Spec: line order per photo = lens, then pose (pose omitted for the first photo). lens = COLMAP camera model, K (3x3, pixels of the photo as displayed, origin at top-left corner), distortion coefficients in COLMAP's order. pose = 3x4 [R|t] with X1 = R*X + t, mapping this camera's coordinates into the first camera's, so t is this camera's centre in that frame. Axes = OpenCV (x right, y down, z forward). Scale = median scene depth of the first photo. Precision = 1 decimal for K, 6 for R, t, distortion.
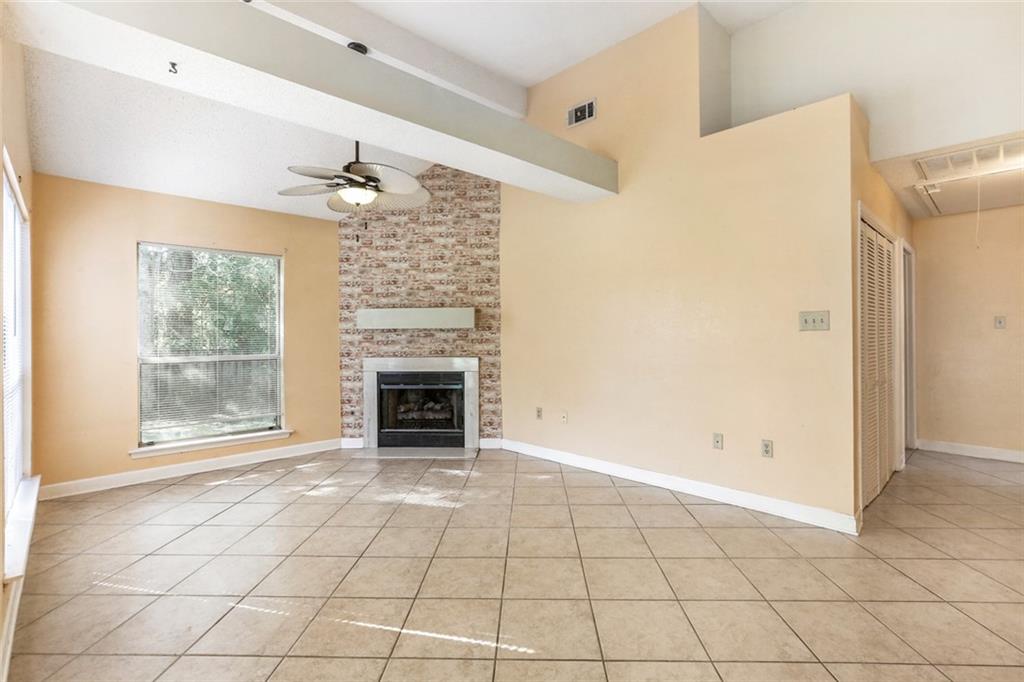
lens RADIAL K [[474.4, 0, 513.0], [0, 474.4, 334.8], [0, 0, 1]] dist [-0.001701, 0.000767]
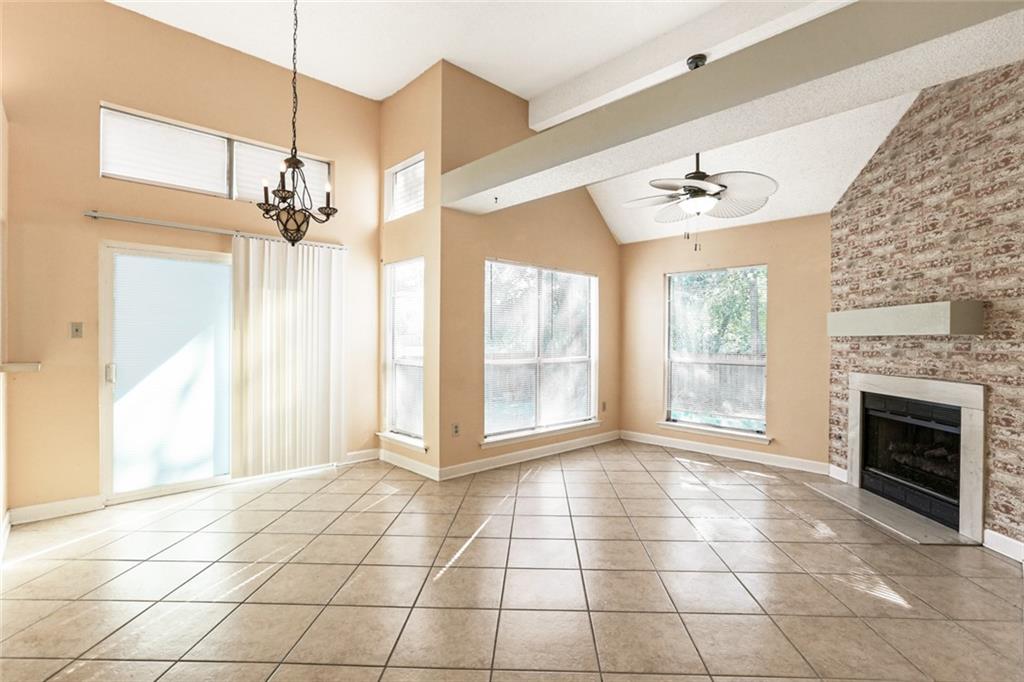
lens RADIAL K [[474.4, 0, 515.5], [0, 474.4, 340.6], [0, 0, 1]] dist [-0.001701, 0.000767]
pose [[0.015780, 0.008954, -0.999835, 0.486018], [-0.005348, 0.999946, 0.008870, -0.009128], [0.999861, 0.005207, 0.015827, 0.420109]]
